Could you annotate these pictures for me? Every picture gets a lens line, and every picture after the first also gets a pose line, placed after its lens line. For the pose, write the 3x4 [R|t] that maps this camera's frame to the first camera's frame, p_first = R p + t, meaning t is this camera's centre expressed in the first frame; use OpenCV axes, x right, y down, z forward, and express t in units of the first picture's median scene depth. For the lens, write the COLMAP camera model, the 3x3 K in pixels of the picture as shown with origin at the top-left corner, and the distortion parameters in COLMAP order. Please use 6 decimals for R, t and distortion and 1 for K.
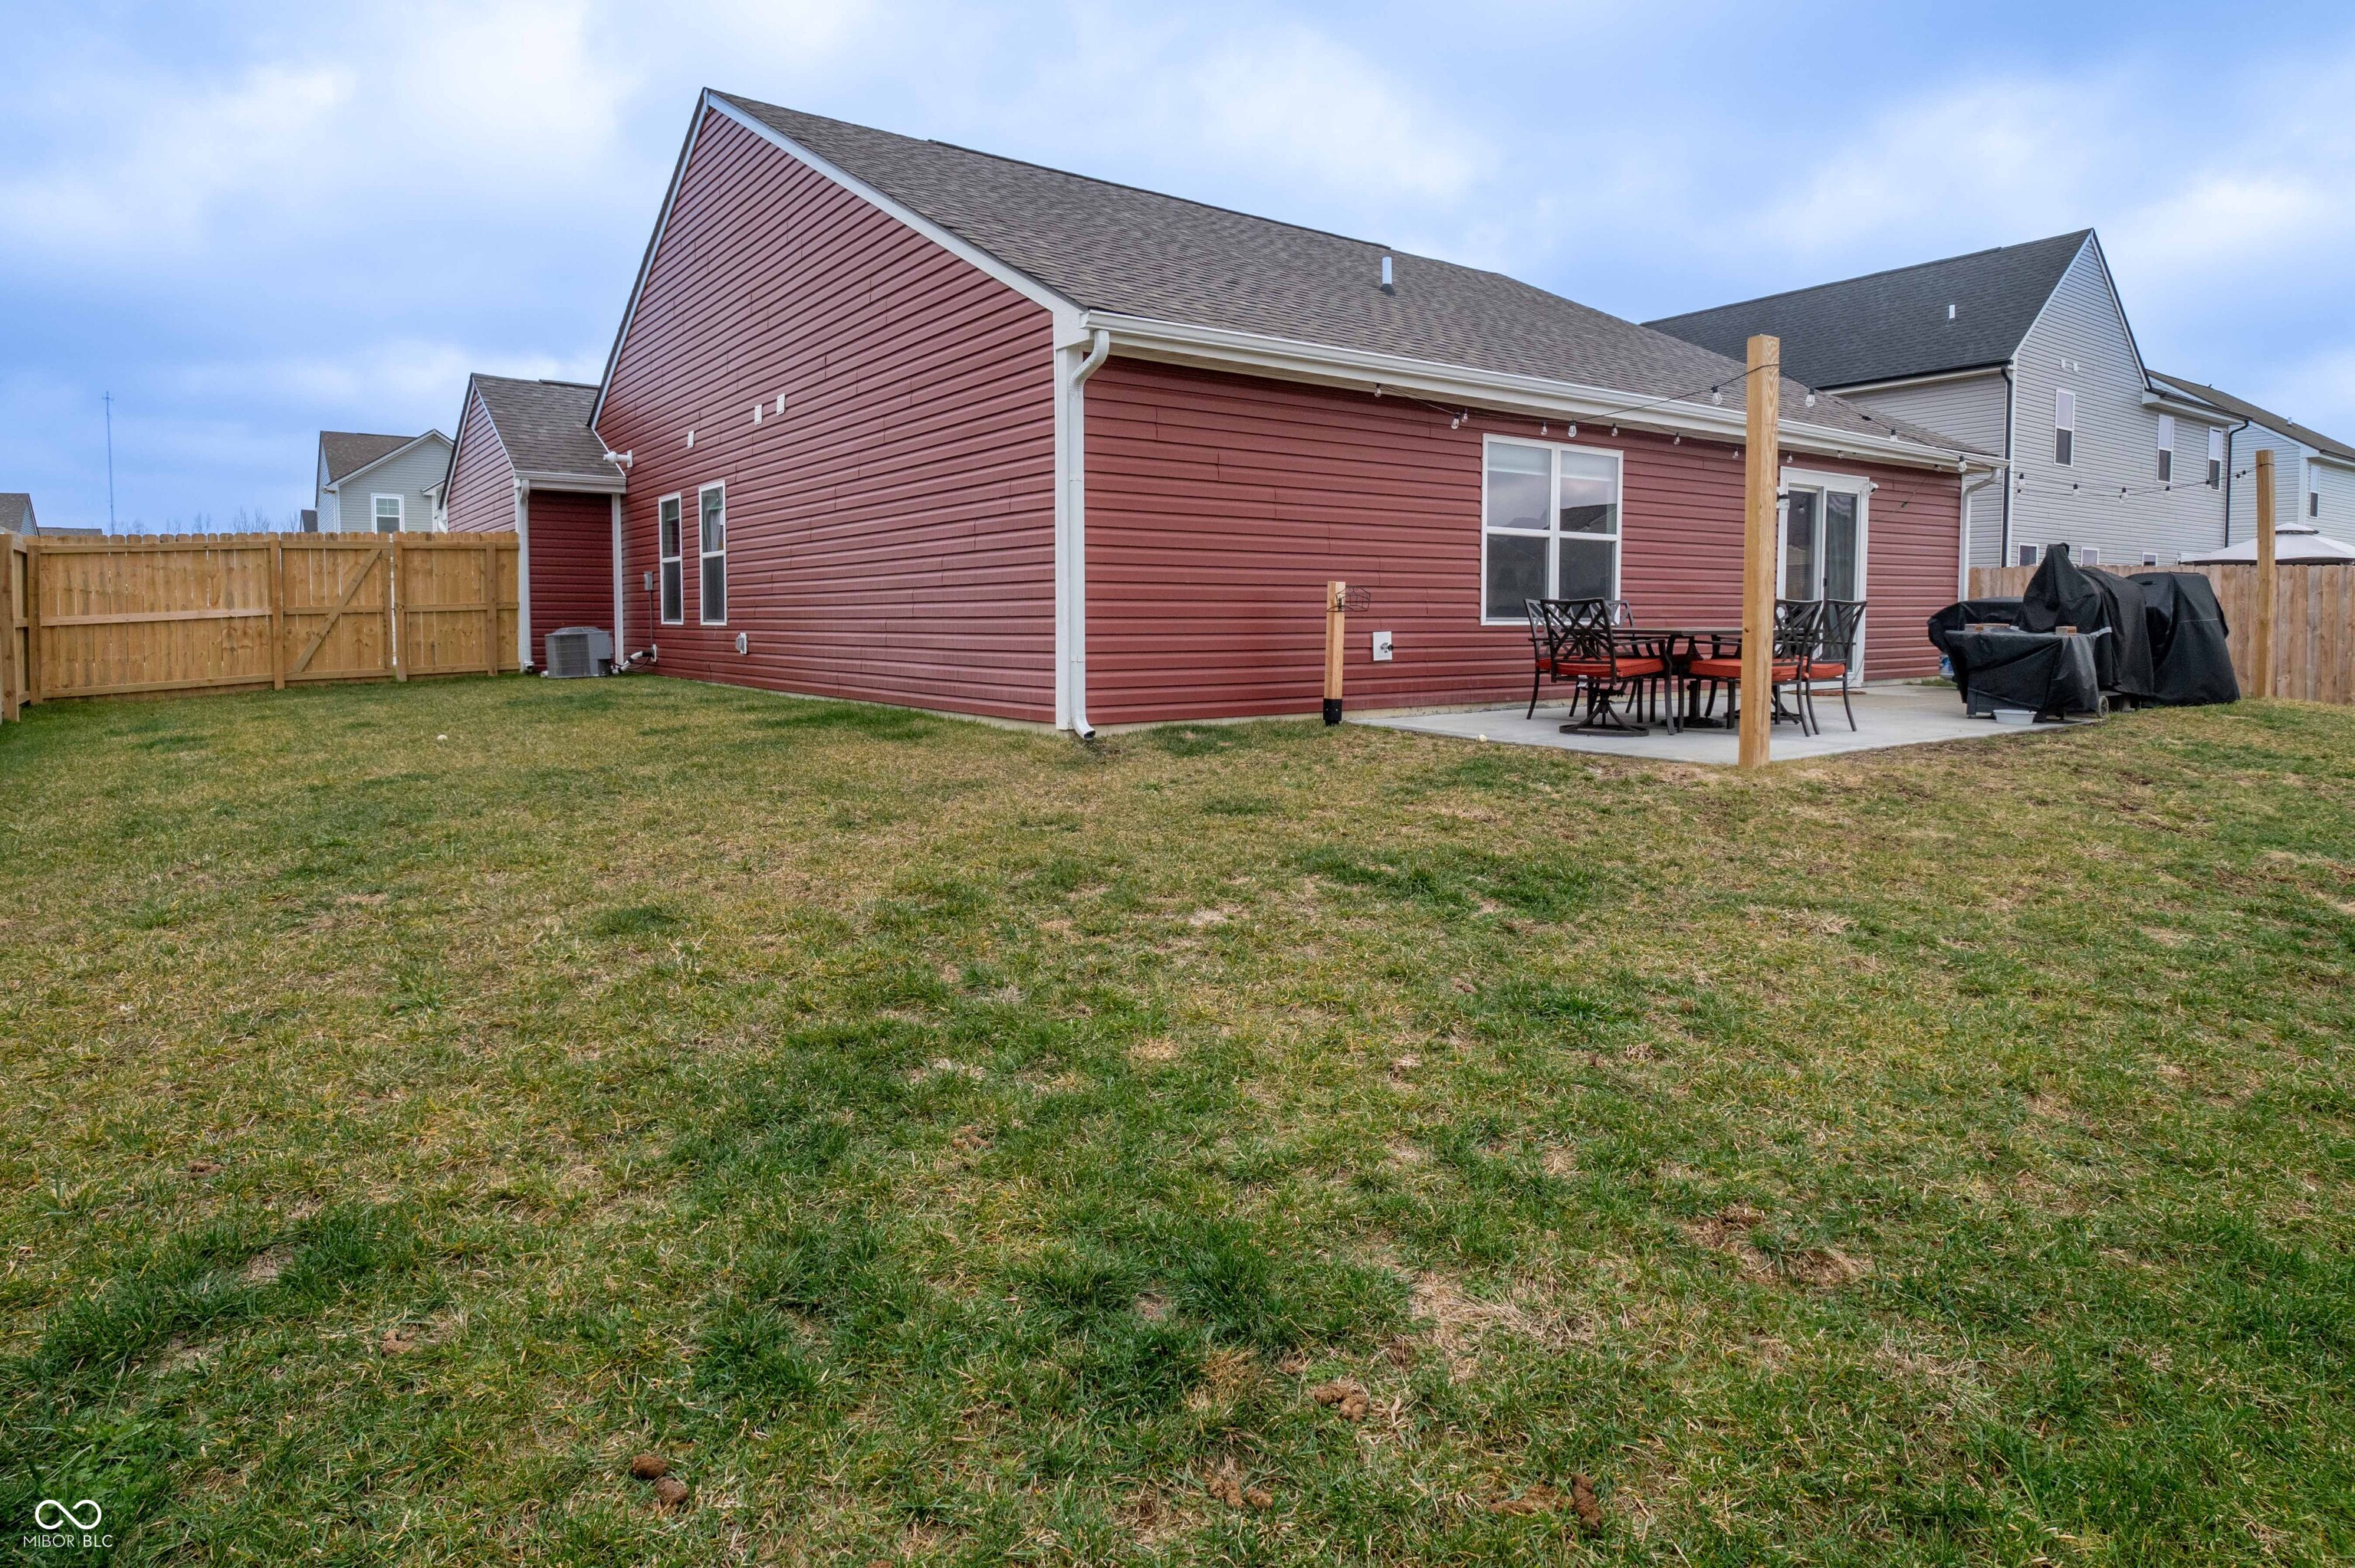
lens RADIAL K [[1324.5, 0, 1177.5], [0, 1324.5, 784.0], [0, 0, 1]] dist [0.017044, -0.000284]
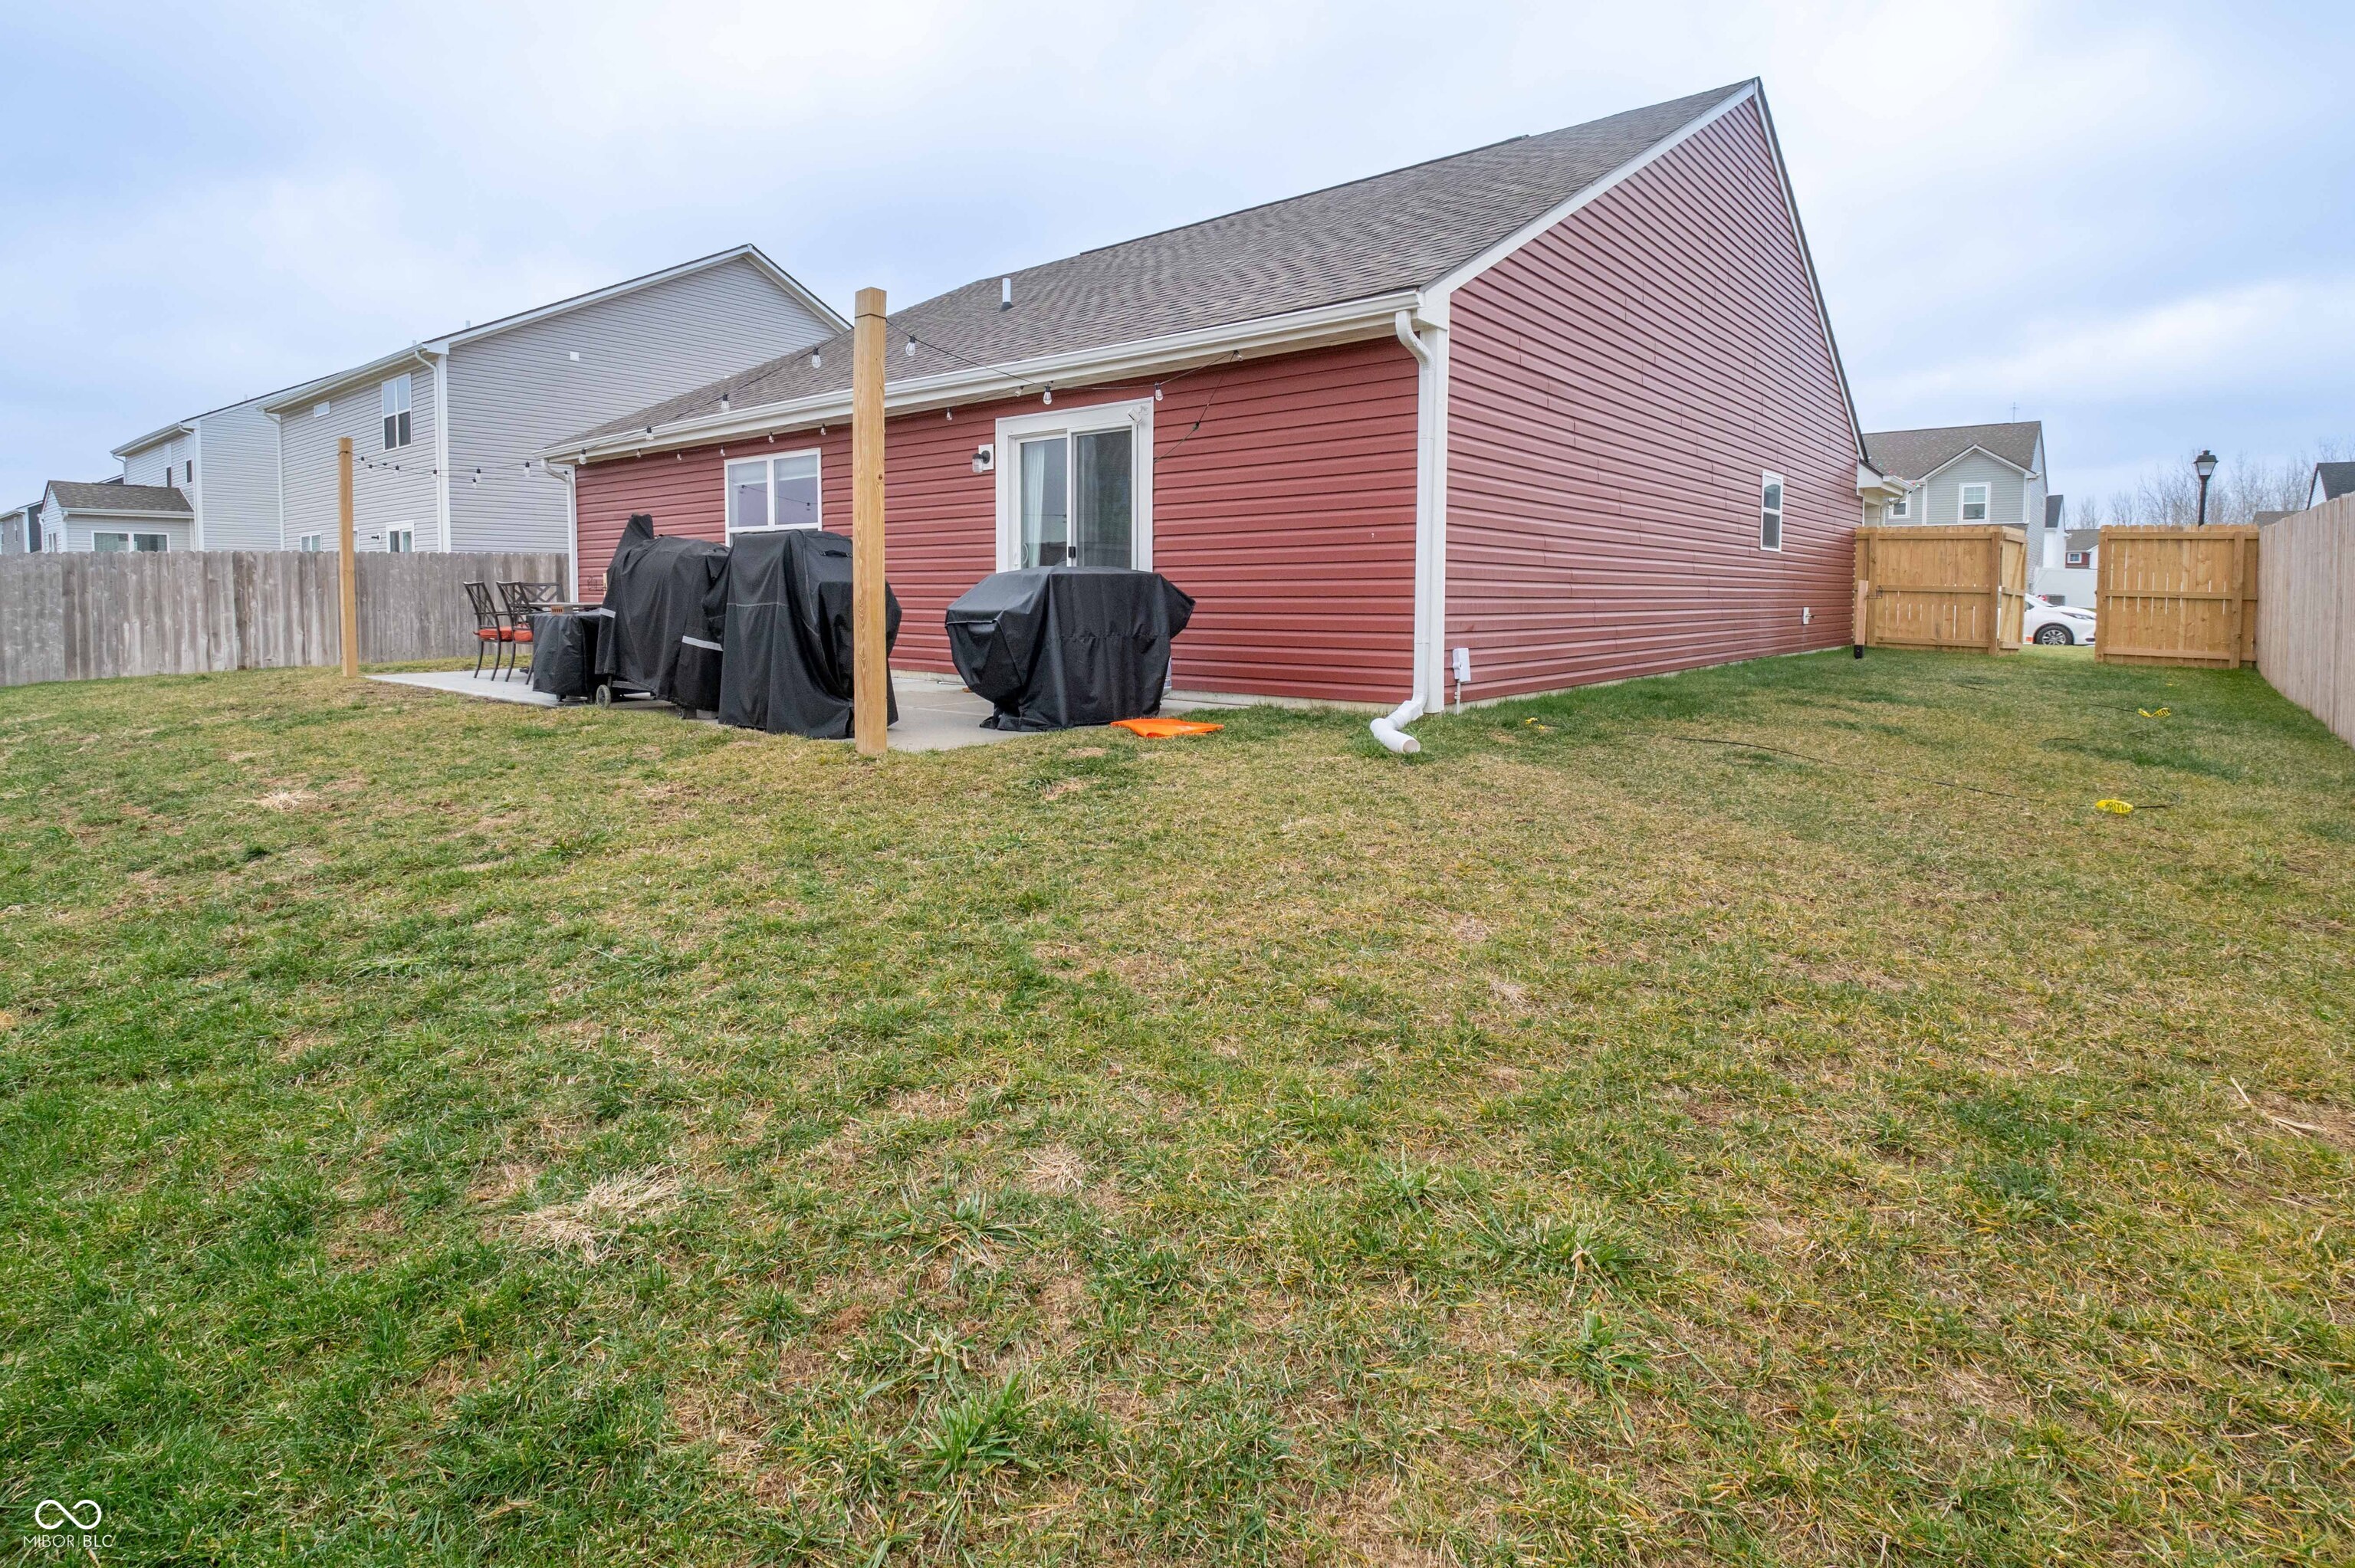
lens RADIAL K [[1149.2, 0, 1177.5], [0, 1149.2, 784.0], [0, 0, 1]] dist [0.000042, 0.000011]
pose [[0.254467, 0.154417, -0.954674, 1.211949], [-0.117980, 0.984753, 0.127835, -0.110470], [0.959858, 0.080103, 0.268806, 0.908293]]
